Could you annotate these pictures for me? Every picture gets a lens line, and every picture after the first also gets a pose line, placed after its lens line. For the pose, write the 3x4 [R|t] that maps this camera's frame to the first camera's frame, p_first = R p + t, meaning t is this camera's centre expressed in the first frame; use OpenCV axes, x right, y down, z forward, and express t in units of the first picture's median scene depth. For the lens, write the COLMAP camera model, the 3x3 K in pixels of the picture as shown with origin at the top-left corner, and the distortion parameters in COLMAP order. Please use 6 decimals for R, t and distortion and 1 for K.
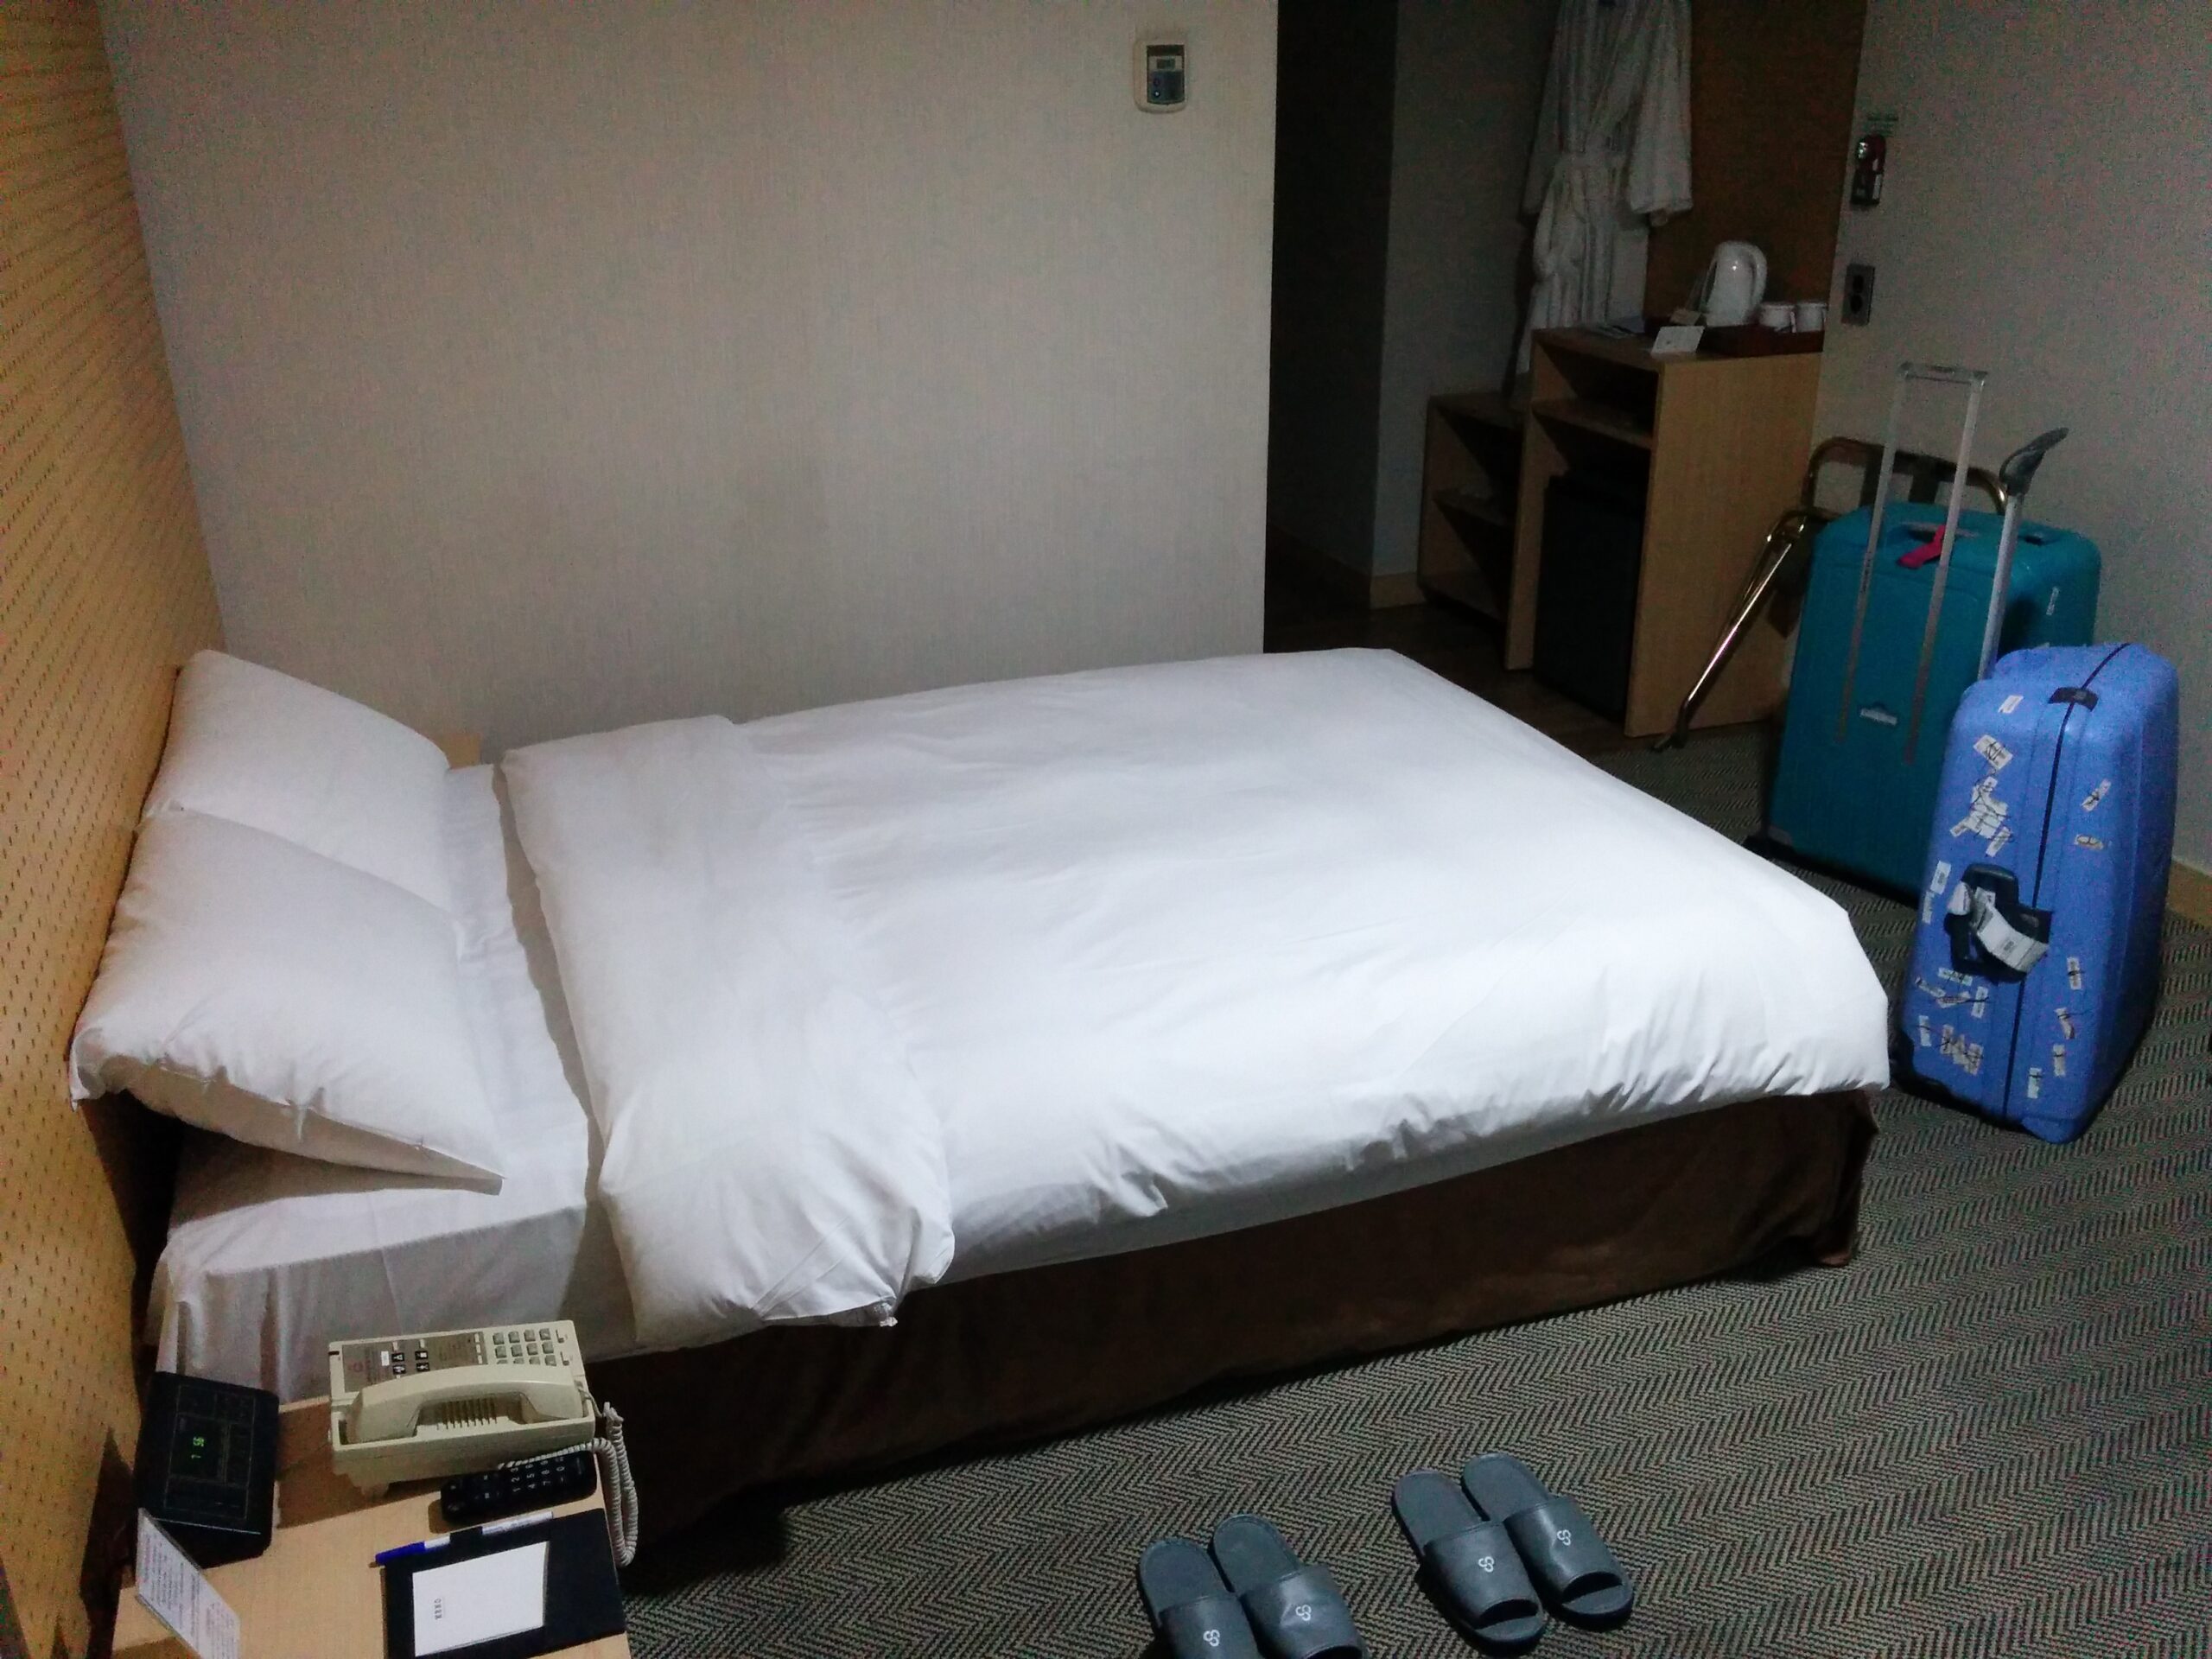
lens RADIAL K [[1910.4, 0, 1104.0], [0, 1910.4, 823.6], [0, 0, 1]] dist [0.071700, -0.082114]
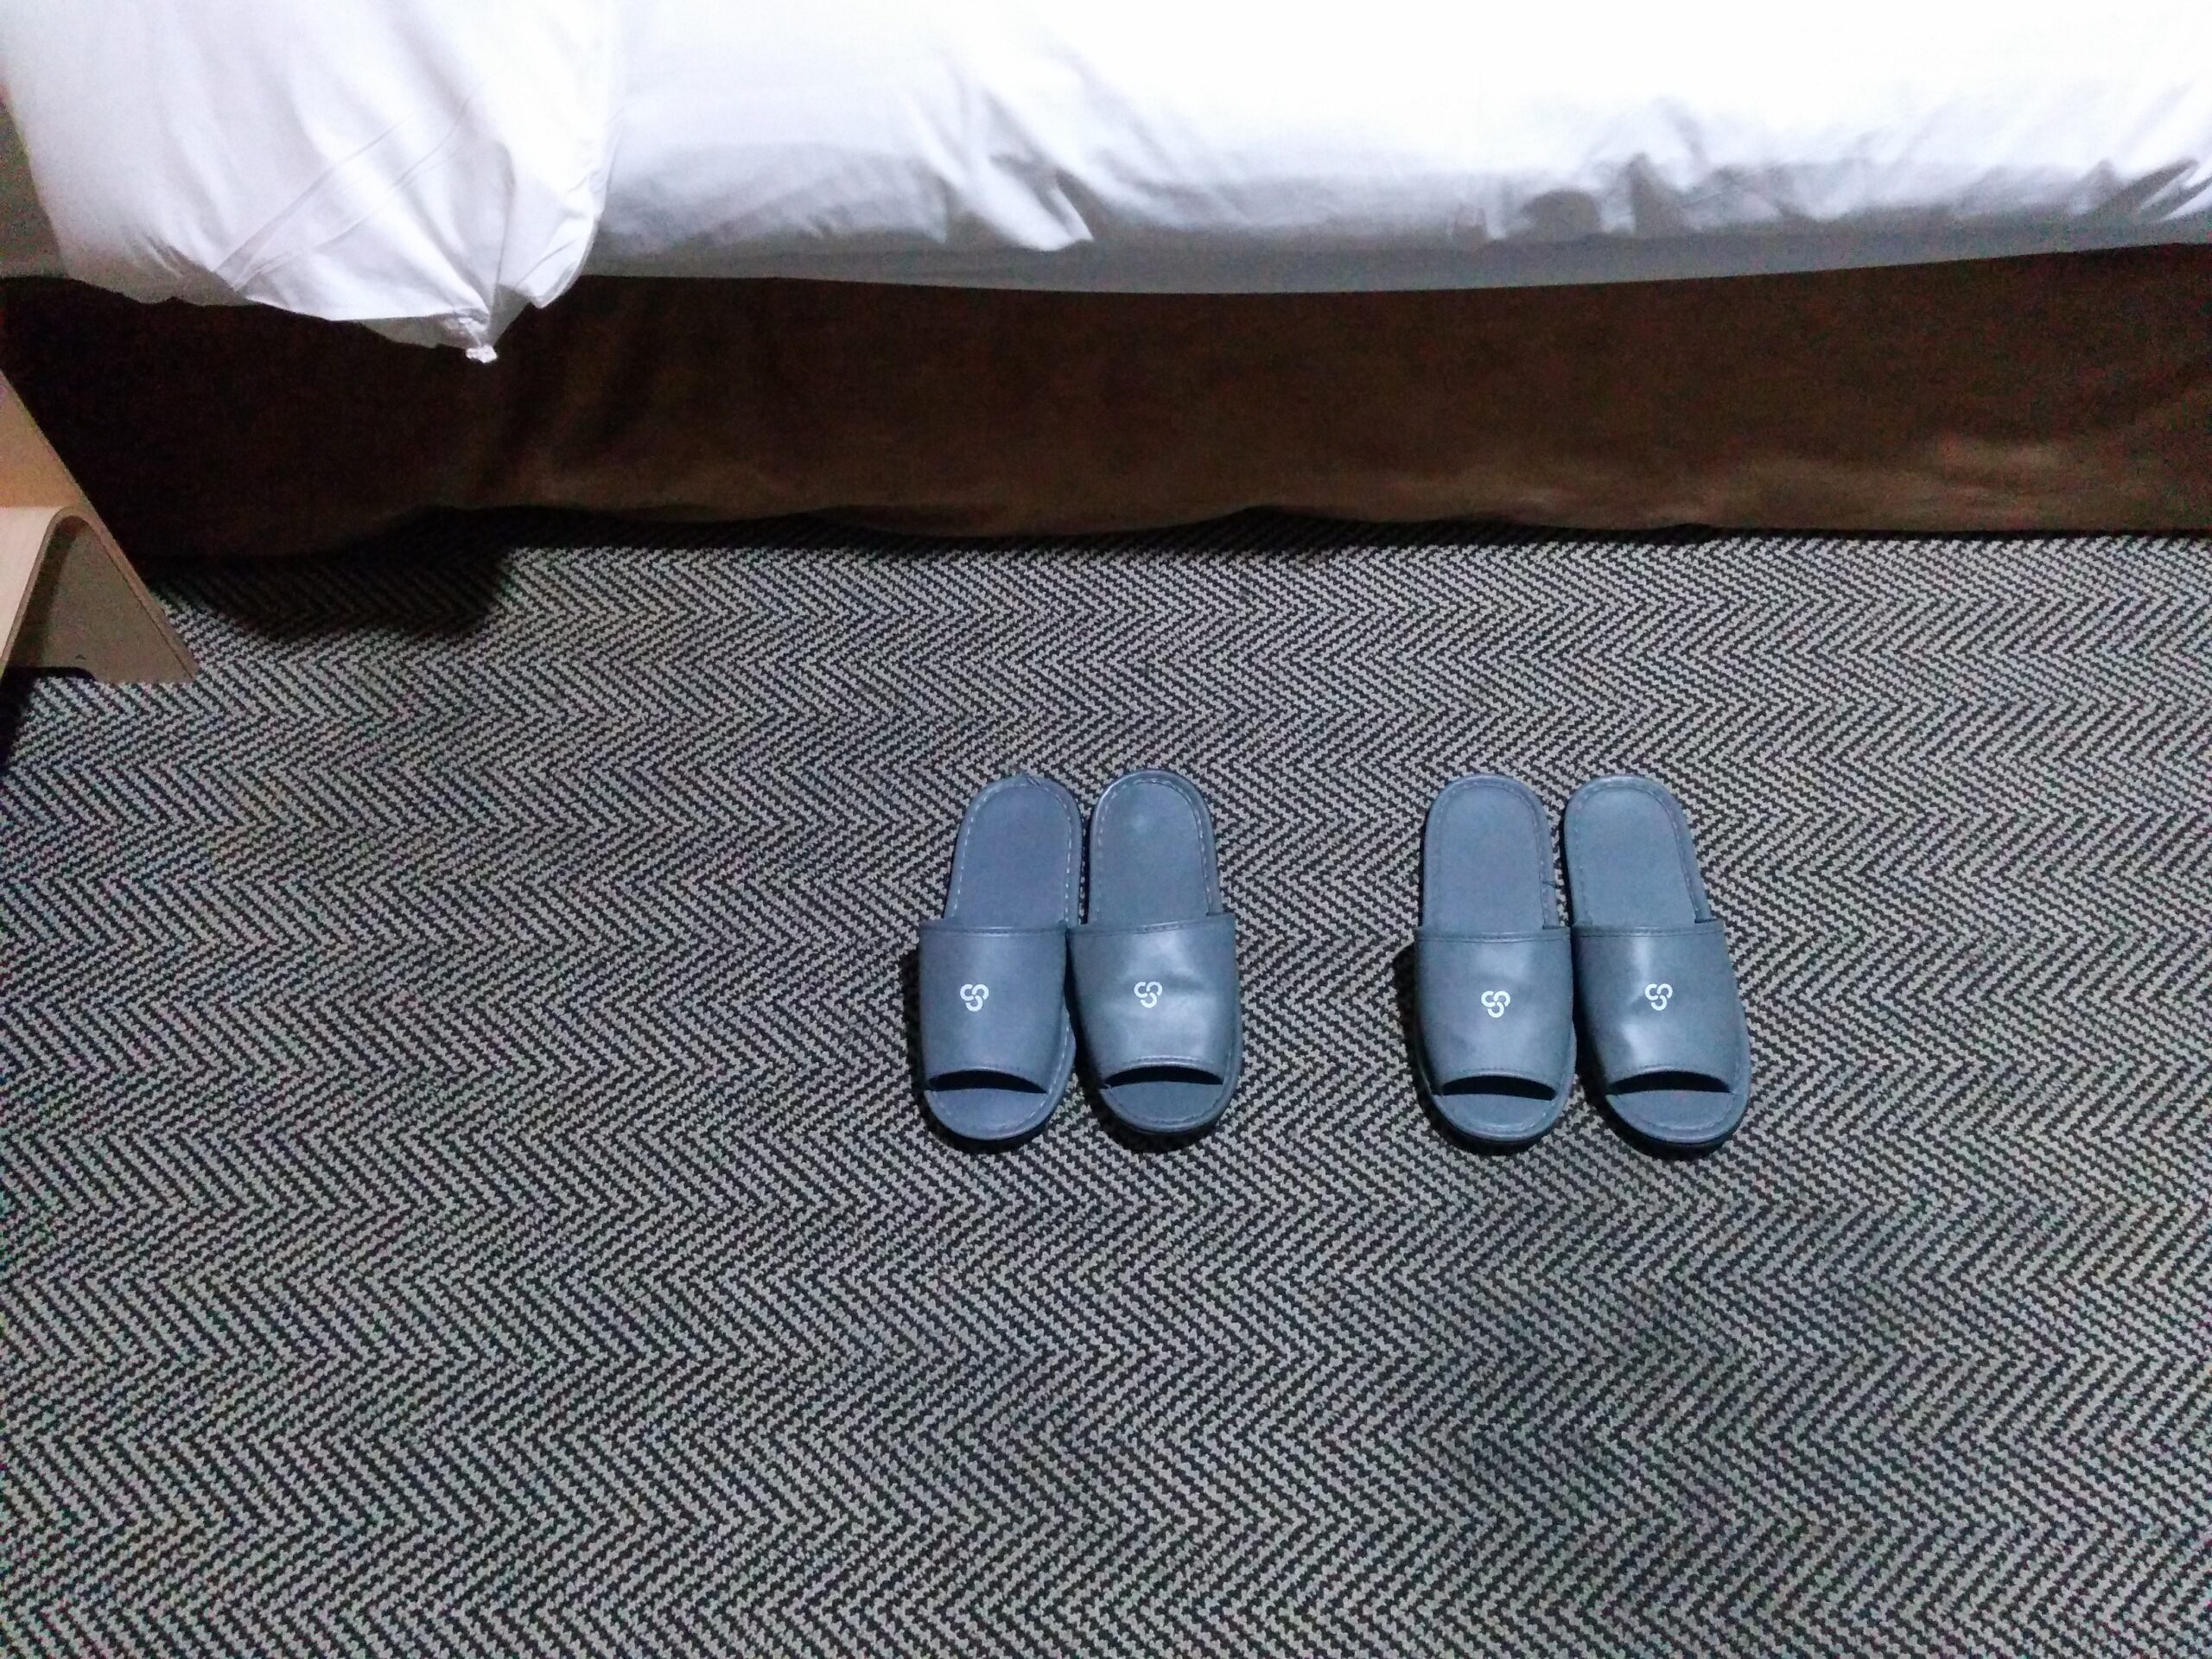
lens RADIAL K [[1910.4, 0, 1161.0], [0, 1910.4, 839.0], [0, 0, 1]] dist [0.071700, -0.082114]
pose [[0.943437, 0.282246, -0.173964, 0.156215], [-0.124697, 0.788234, 0.602609, 0.018182], [0.307208, -0.546831, 0.778845, 0.462567]]
